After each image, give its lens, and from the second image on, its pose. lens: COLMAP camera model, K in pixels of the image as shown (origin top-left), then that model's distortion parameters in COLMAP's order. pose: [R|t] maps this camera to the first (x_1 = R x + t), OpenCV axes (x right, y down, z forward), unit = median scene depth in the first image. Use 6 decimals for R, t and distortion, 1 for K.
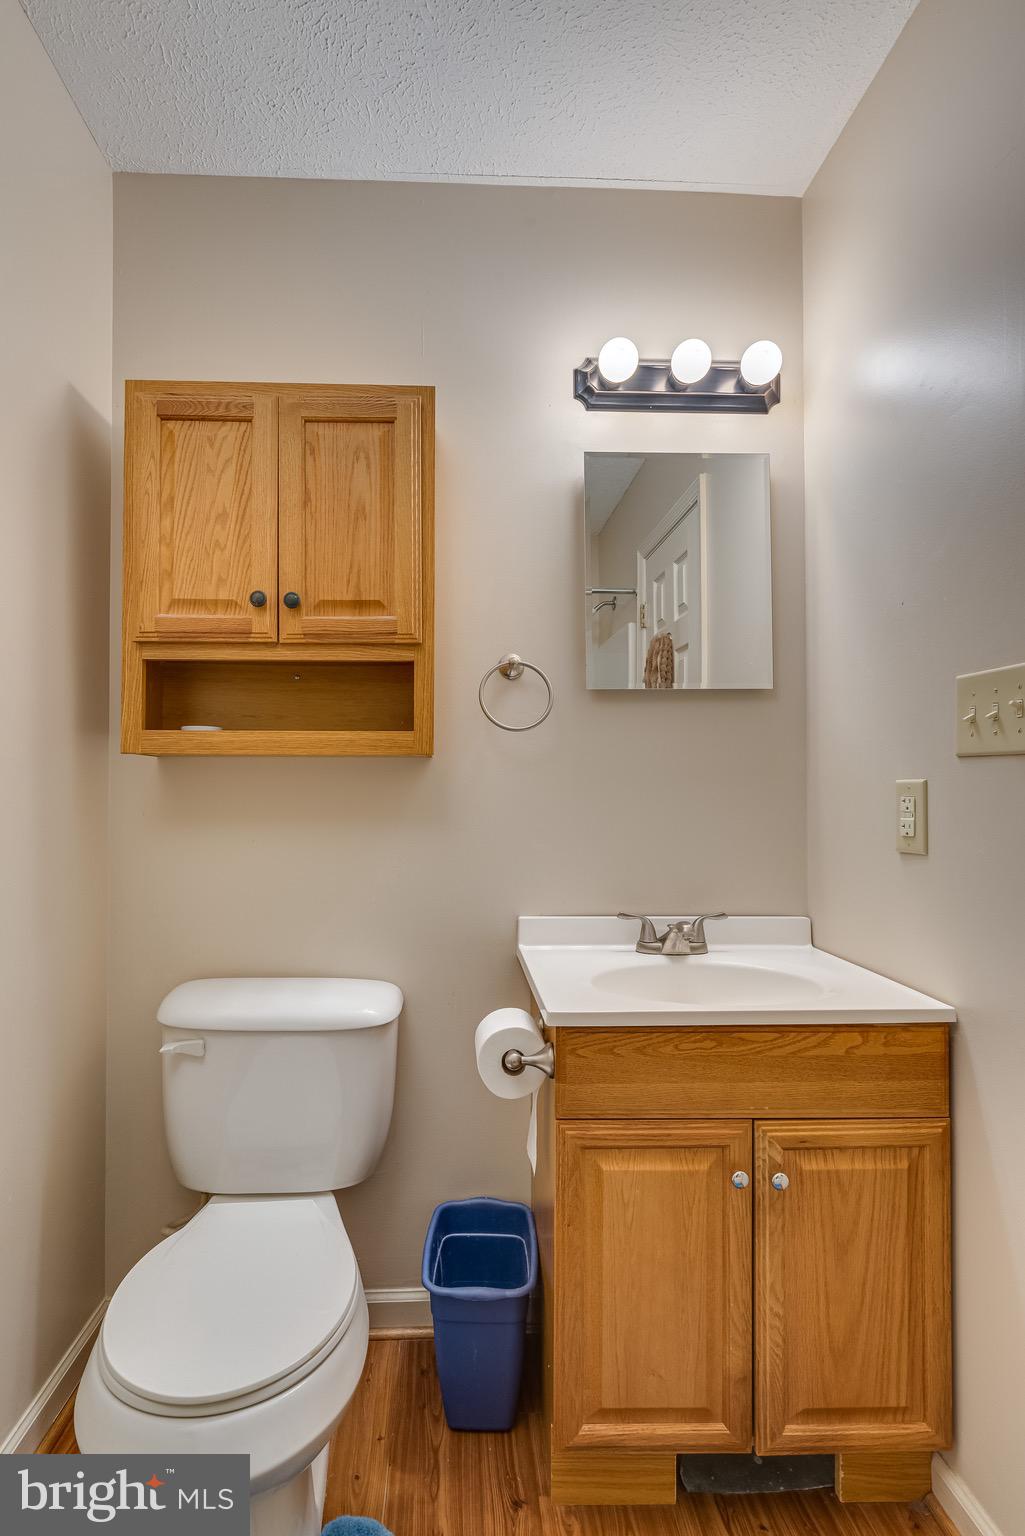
lens RADIAL K [[736.7, 0, 497.1], [0, 736.7, 768.4], [0, 0, 1]] dist [0.033304, -0.002936]
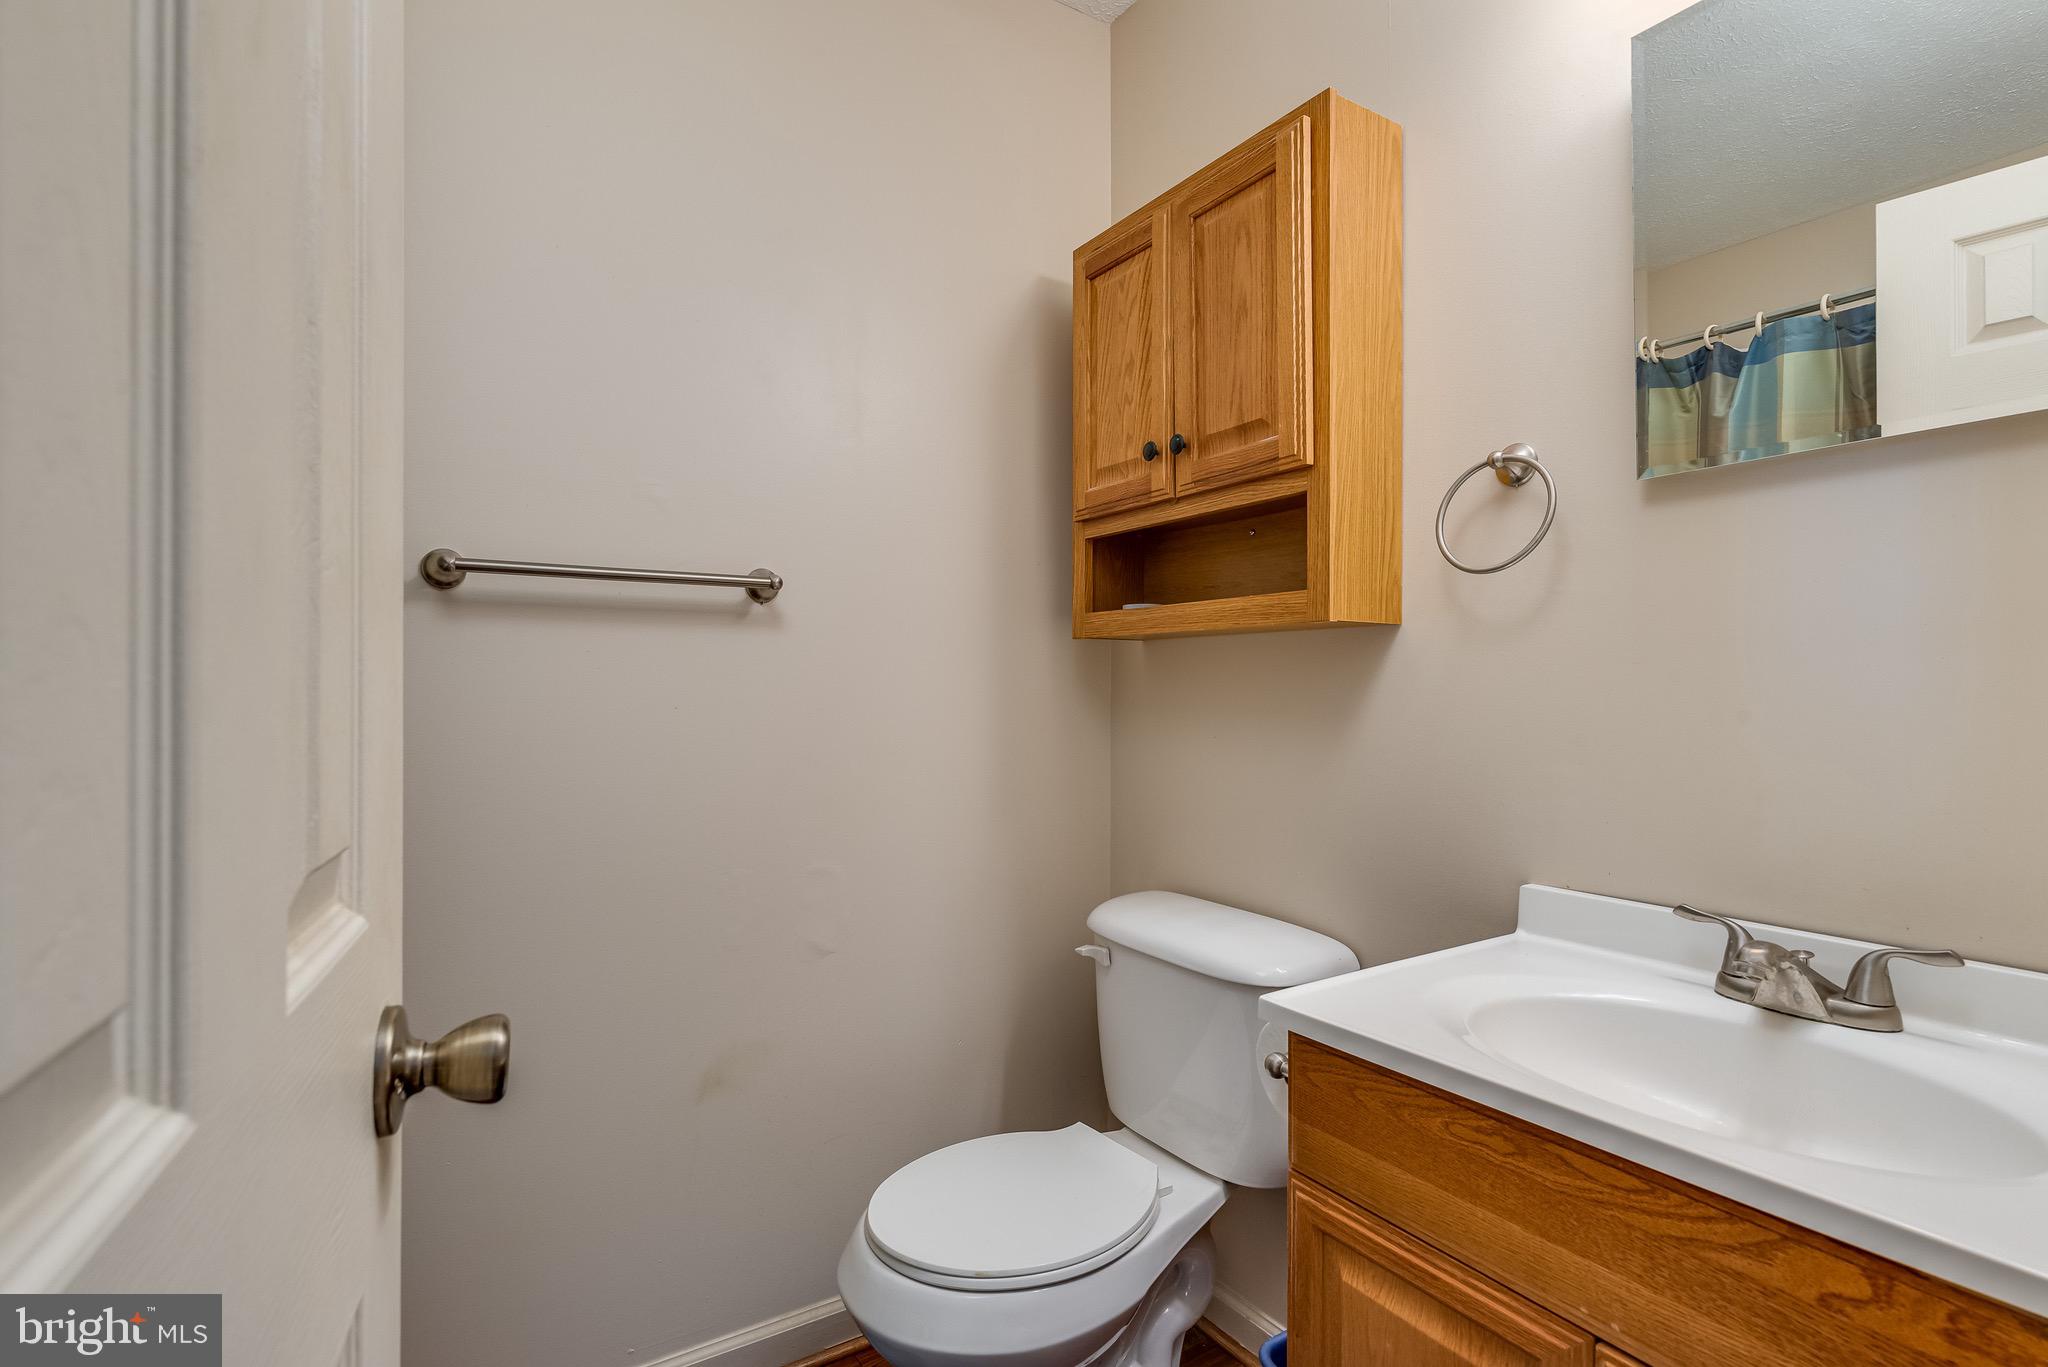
lens RADIAL K [[982.3, 0, 1005.3], [0, 982.3, 676.1], [0, 0, 1]] dist [0.033304, -0.002936]
pose [[0.514876, -0.004688, -0.857252, 0.558989], [0.003936, 0.999987, -0.003104, 0.033816], [0.857255, -0.001776, 0.514888, 0.267563]]
